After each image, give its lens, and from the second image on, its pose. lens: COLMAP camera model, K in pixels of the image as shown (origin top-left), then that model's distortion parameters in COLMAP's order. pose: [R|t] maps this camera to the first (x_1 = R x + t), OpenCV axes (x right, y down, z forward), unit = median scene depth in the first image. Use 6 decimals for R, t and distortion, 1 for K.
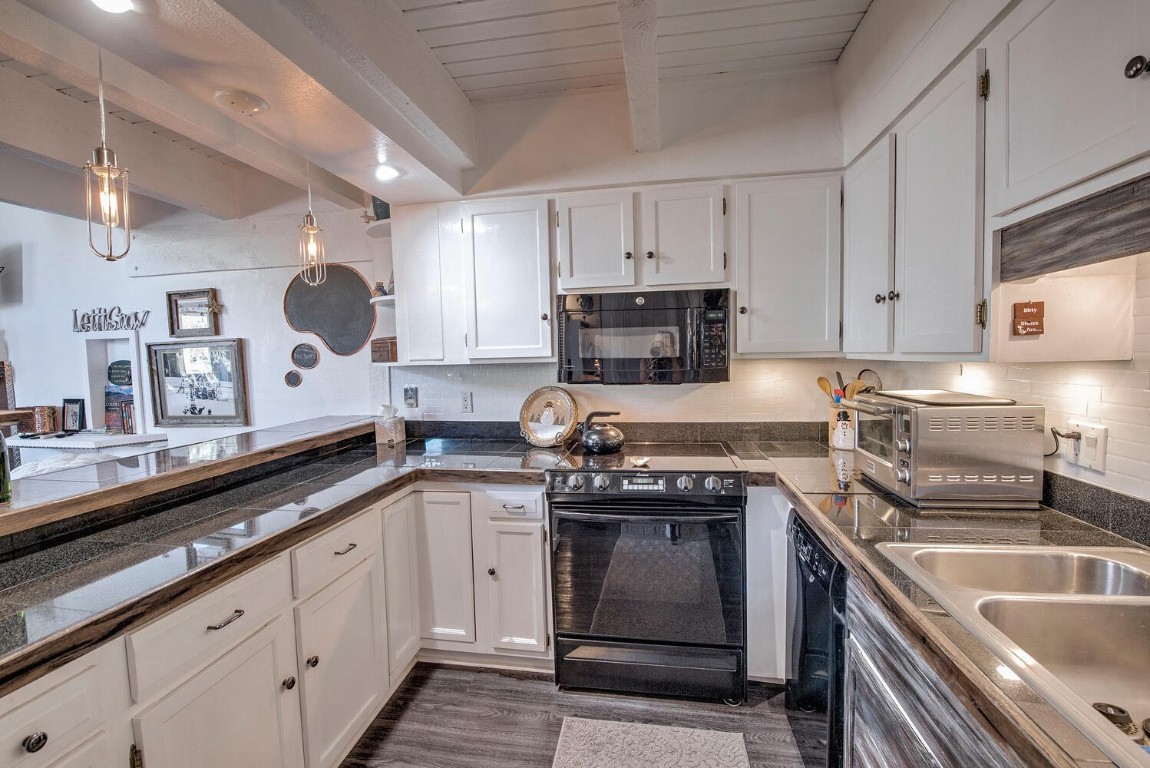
lens RADIAL K [[488.1, 0, 582.3], [0, 488.1, 386.1], [0, 0, 1]] dist [-0.015636, -0.001169]
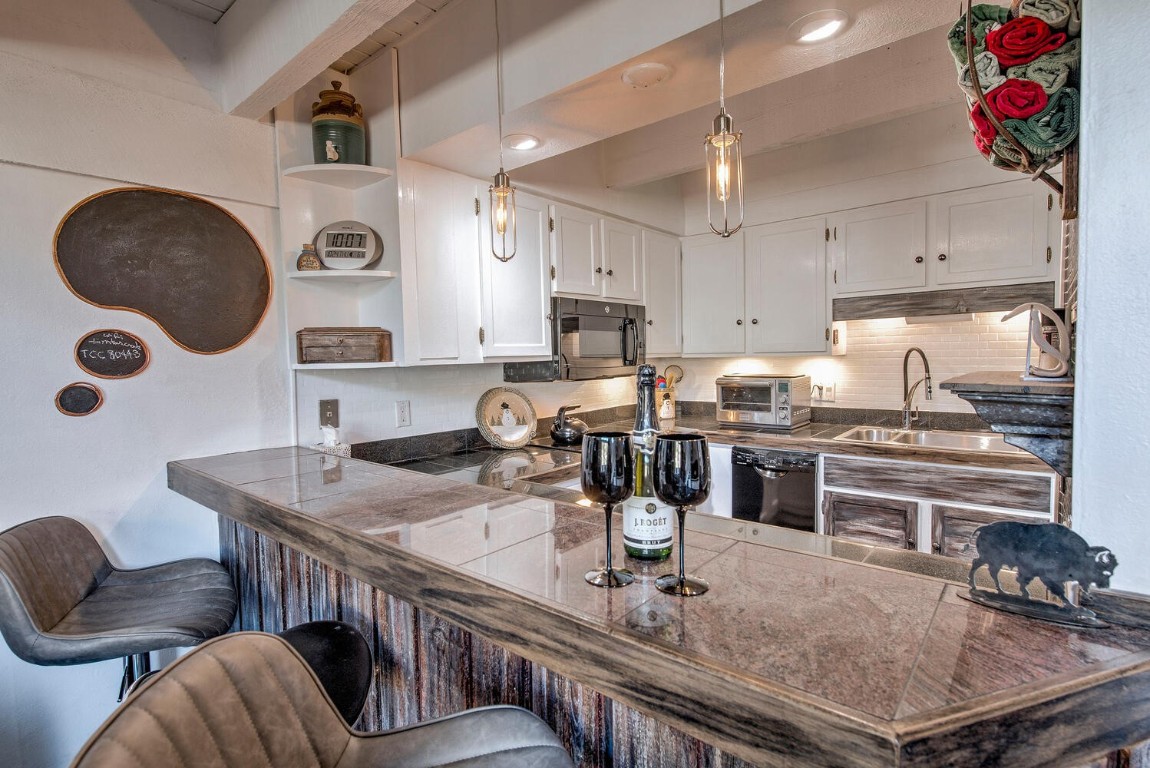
lens RADIAL K [[541.2, 0, 571.2], [0, 541.2, 385.8], [0, 0, 1]] dist [-0.013825, -0.001160]
pose [[0.524563, -0.038779, 0.850488, -1.082419], [0.063900, 0.997938, 0.006090, 0.000109], [-0.848970, 0.051152, 0.525959, 0.384932]]
